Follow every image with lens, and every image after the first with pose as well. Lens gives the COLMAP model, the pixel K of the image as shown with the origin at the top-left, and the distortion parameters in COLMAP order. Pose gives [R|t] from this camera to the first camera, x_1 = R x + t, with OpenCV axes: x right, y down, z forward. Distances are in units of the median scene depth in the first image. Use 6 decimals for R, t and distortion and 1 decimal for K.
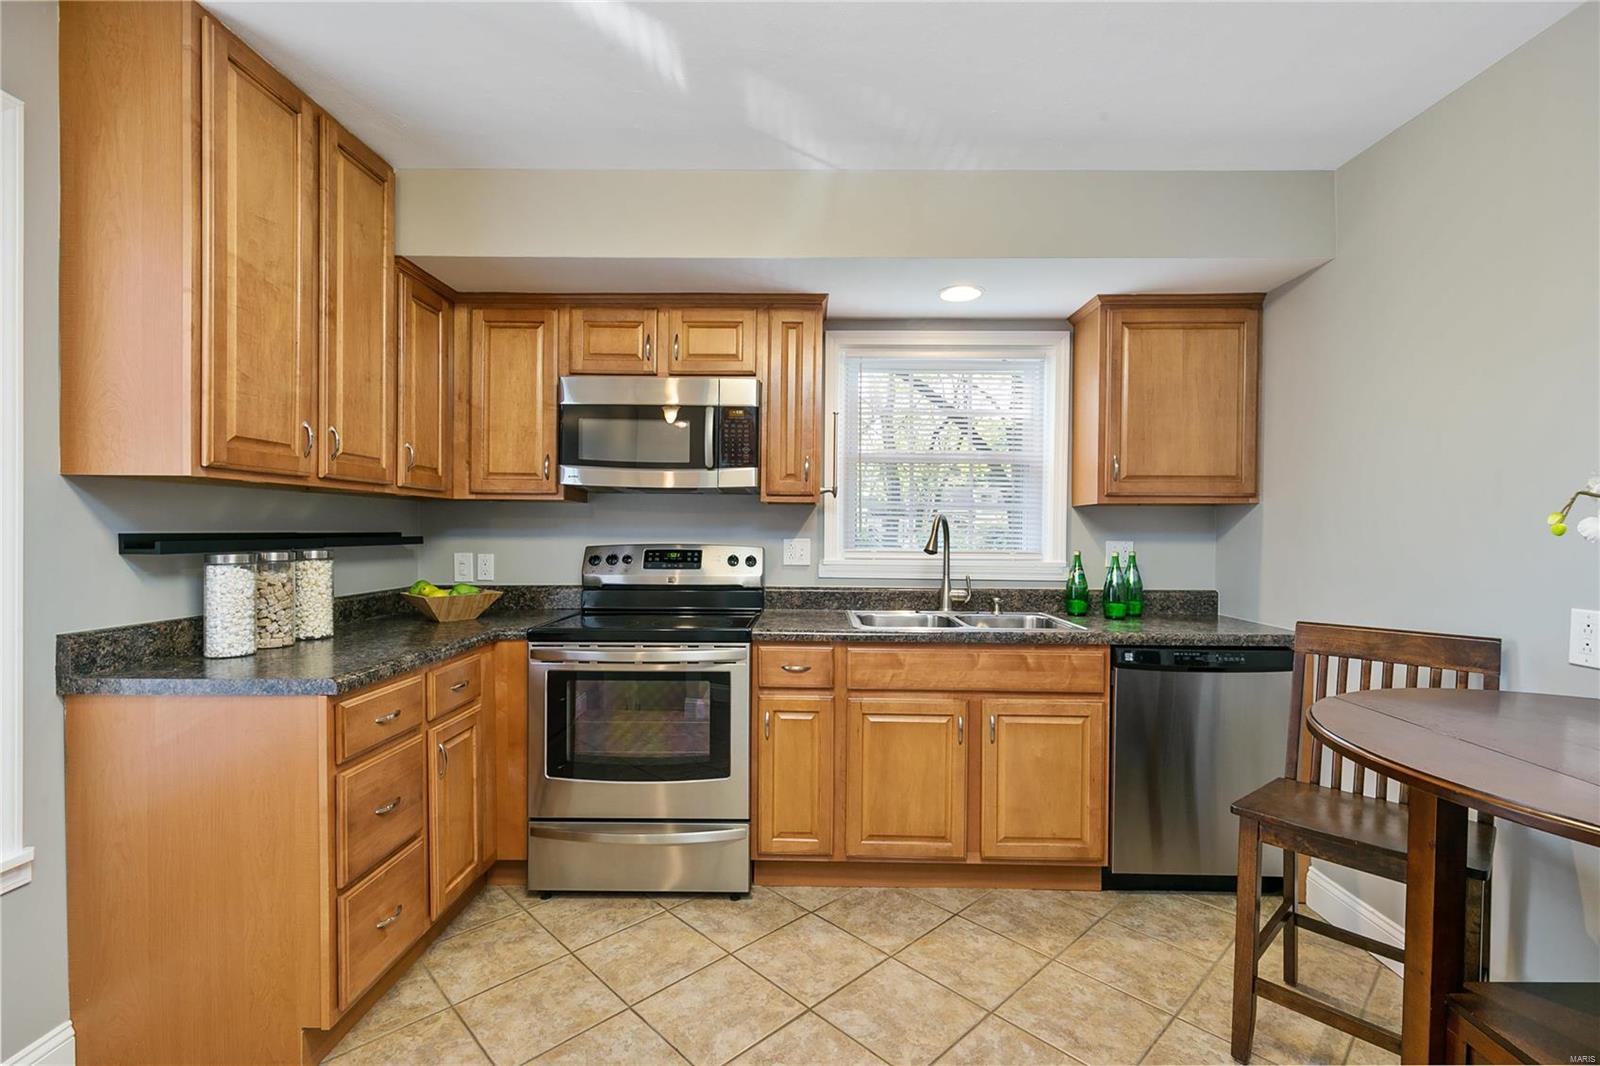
lens RADIAL K [[730.3, 0, 788.6], [0, 730.3, 534.4], [0, 0, 1]] dist [0.007831, -0.001369]
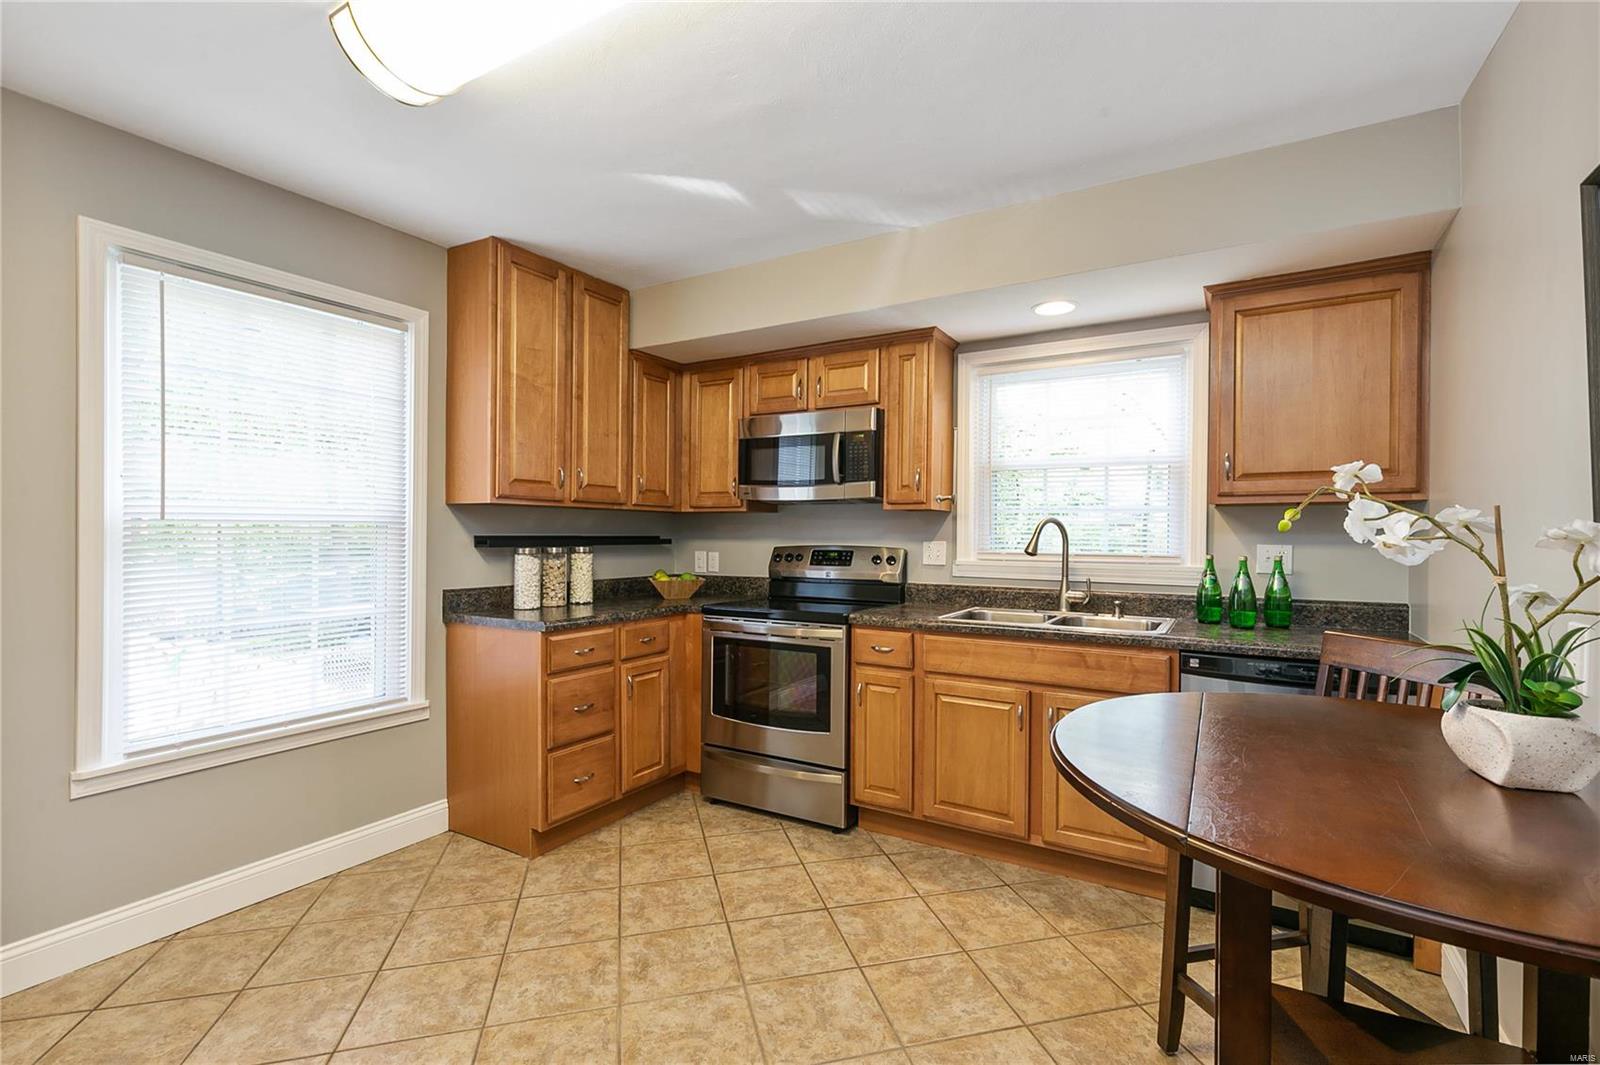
lens RADIAL K [[730.3, 0, 789.8], [0, 730.3, 531.2], [0, 0, 1]] dist [0.007831, -0.001369]
pose [[0.861552, -0.004911, -0.507646, 0.489896], [-0.002836, 0.999891, -0.014485, 0.008703], [0.507662, 0.013919, 0.861444, -0.107916]]
